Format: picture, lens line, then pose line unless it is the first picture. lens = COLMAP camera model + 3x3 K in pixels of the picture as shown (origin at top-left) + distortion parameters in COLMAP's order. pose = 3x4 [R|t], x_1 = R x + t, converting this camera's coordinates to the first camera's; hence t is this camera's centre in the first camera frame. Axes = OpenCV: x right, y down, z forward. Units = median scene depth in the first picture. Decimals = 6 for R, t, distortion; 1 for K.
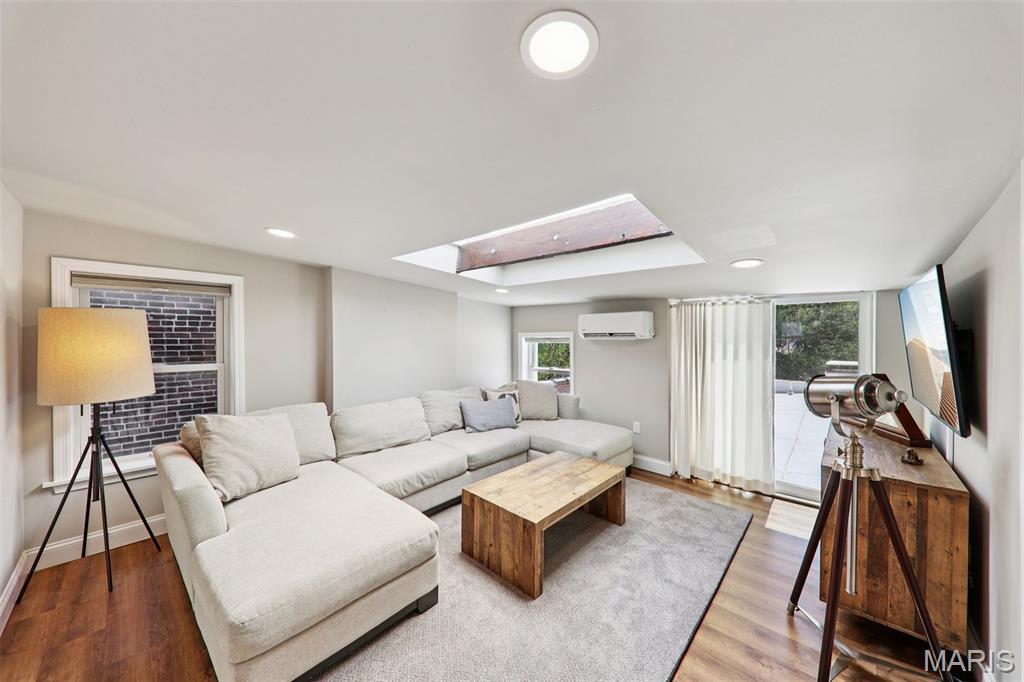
lens RADIAL K [[356.4, 0, 512.0], [0, 356.4, 341.0], [0, 0, 1]] dist [0.010828, -0.000043]
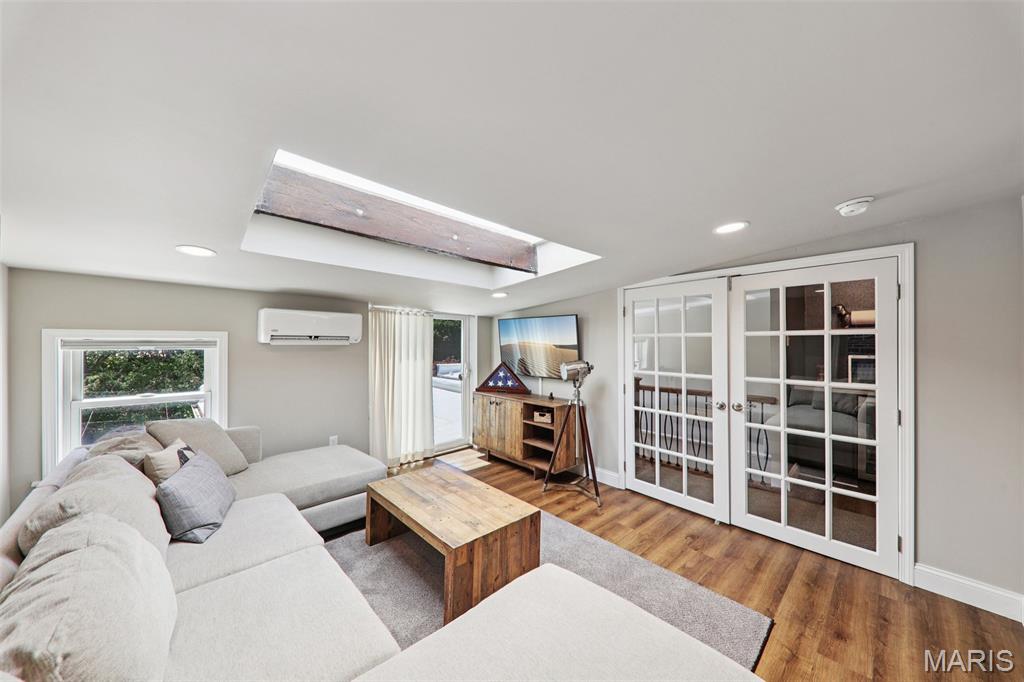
lens RADIAL K [[356.4, 0, 512.0], [0, 356.4, 341.0], [0, 0, 1]] dist [0.010828, -0.000043]
pose [[0.063263, 0.003479, 0.997991, -0.698095], [0.002330, 0.999991, -0.003634, -0.008362], [-0.997994, 0.002556, 0.063254, 0.672852]]
